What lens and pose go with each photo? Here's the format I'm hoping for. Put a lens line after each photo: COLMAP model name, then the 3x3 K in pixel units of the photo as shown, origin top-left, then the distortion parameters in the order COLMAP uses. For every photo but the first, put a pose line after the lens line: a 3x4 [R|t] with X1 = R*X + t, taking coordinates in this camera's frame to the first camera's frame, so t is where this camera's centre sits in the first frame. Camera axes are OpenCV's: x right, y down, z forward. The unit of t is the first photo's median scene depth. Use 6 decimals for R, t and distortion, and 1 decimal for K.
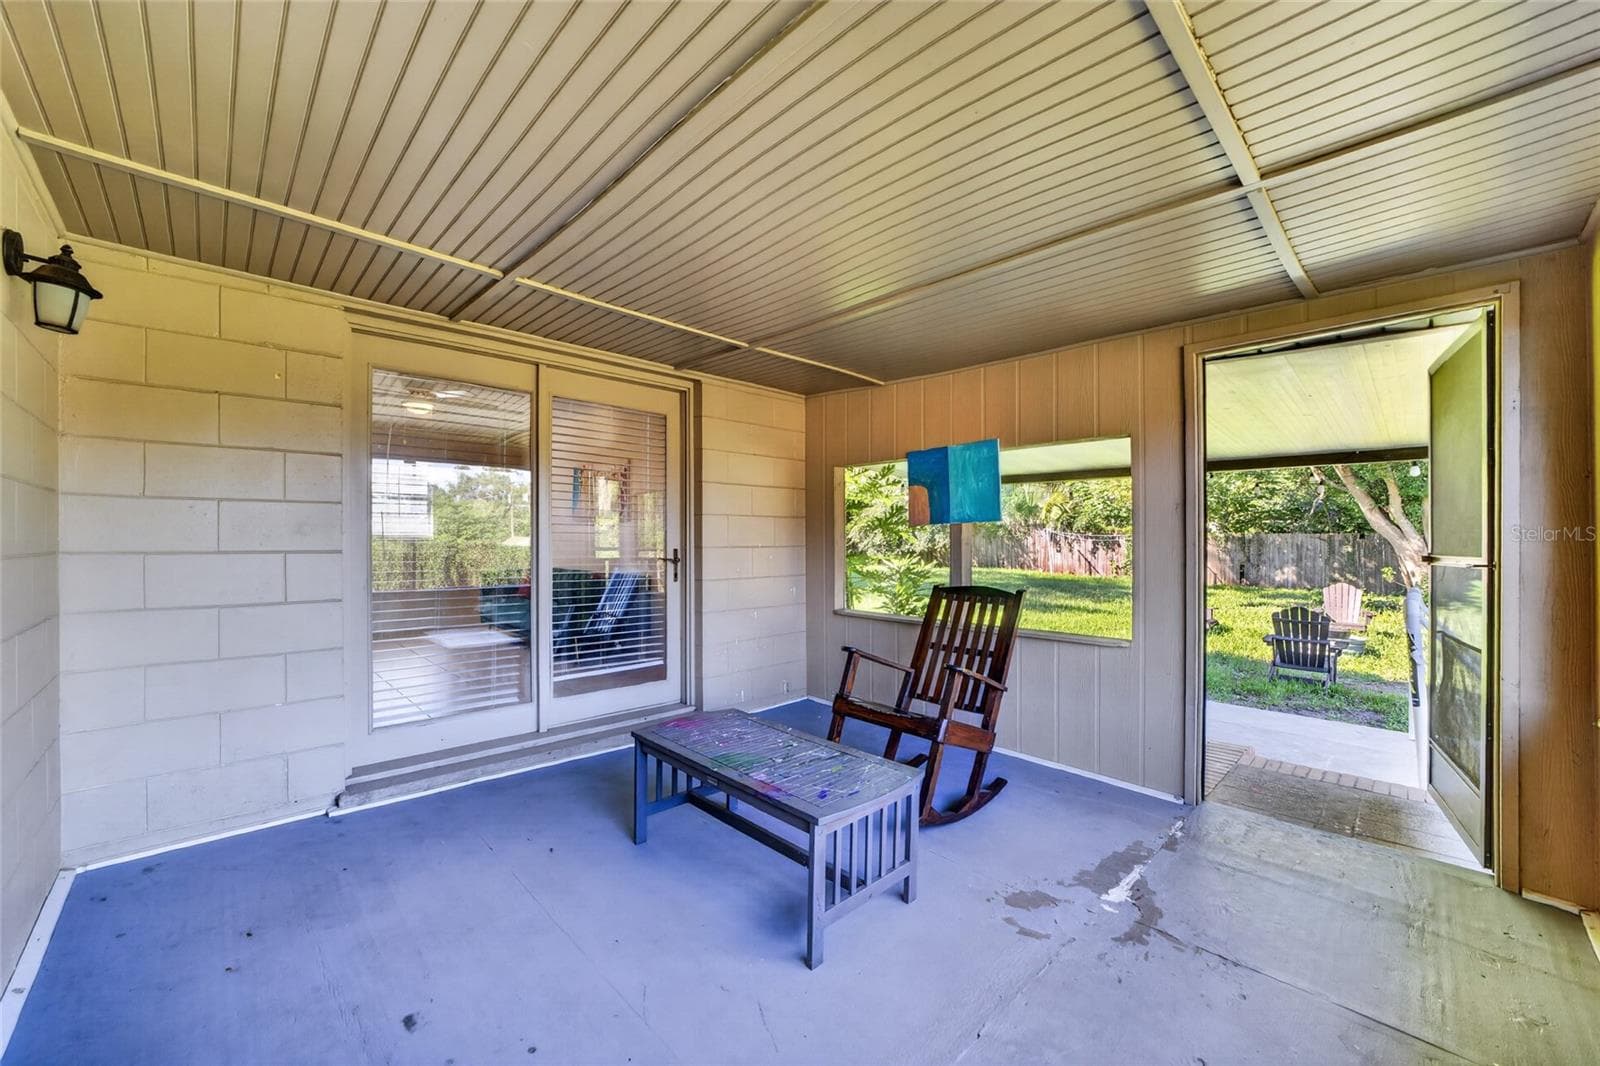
lens RADIAL K [[614.6, 0, 800.0], [0, 614.6, 533.0], [0, 0, 1]] dist [-0.031303, 0.010047]
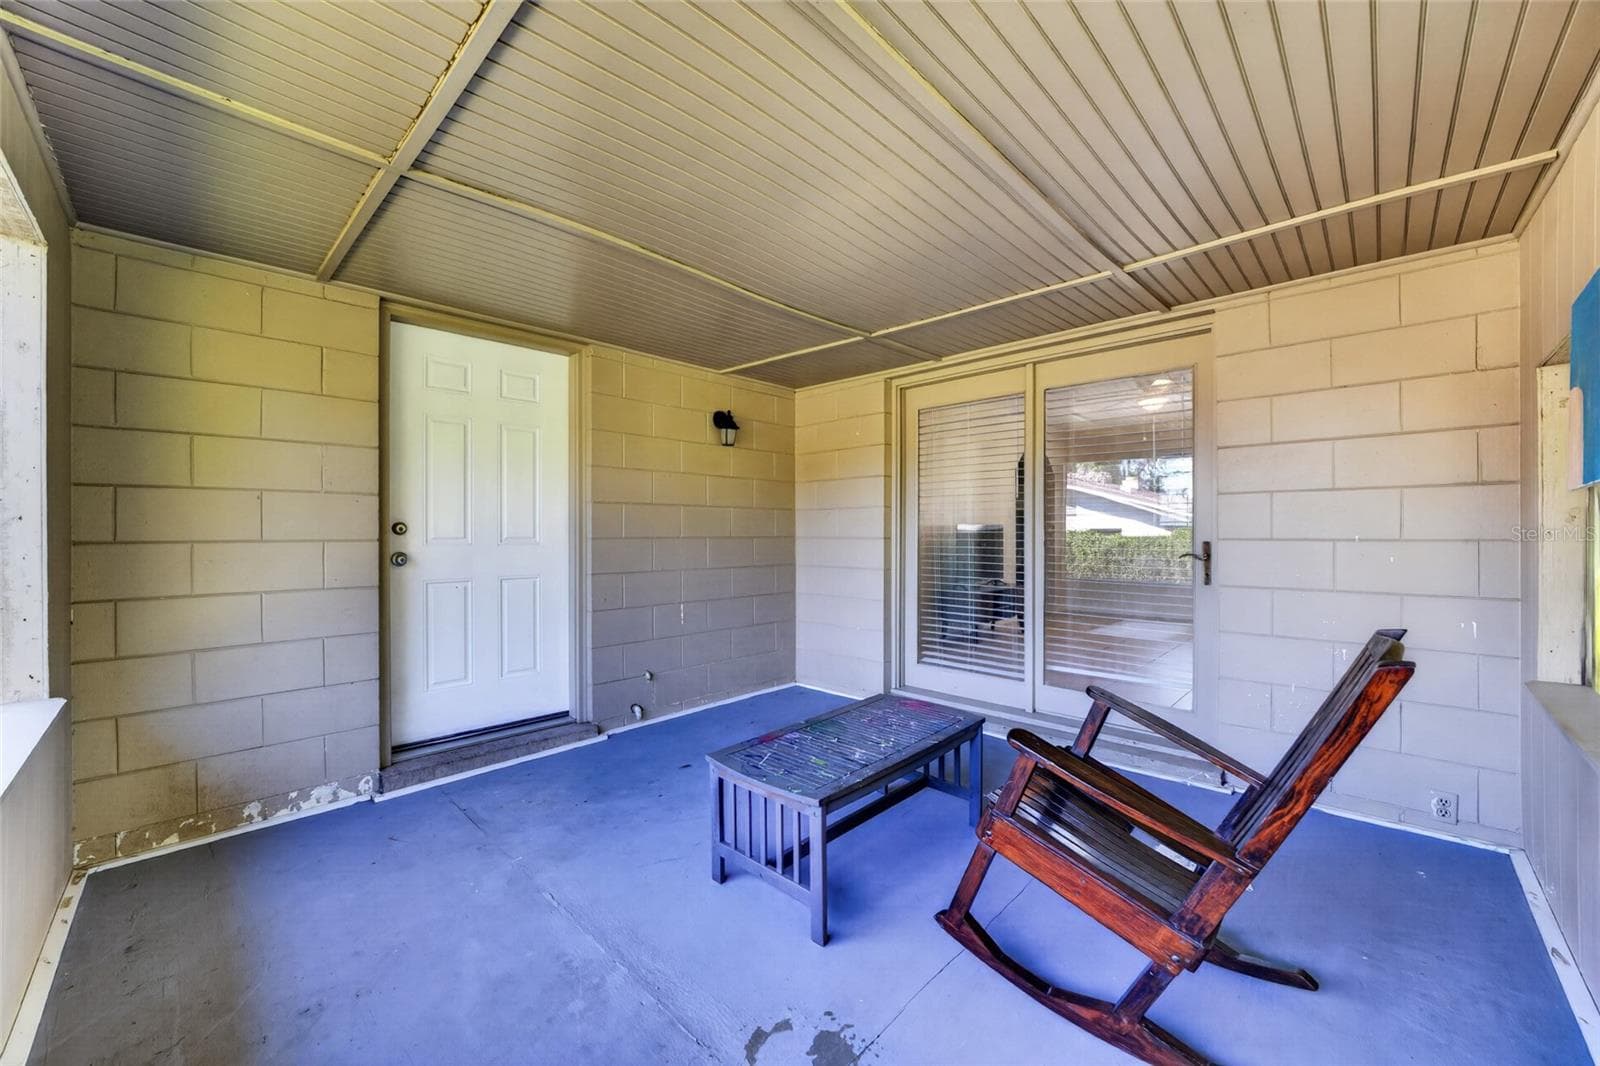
lens RADIAL K [[618.4, 0, 800.0], [0, 618.4, 533.0], [0, 0, 1]] dist [-0.063695, 0.011314]
pose [[0.036909, -0.005388, -0.999304, 0.802688], [0.009287, 0.999944, -0.005049, 0.021425], [0.999275, -0.009095, 0.036957, 0.729411]]
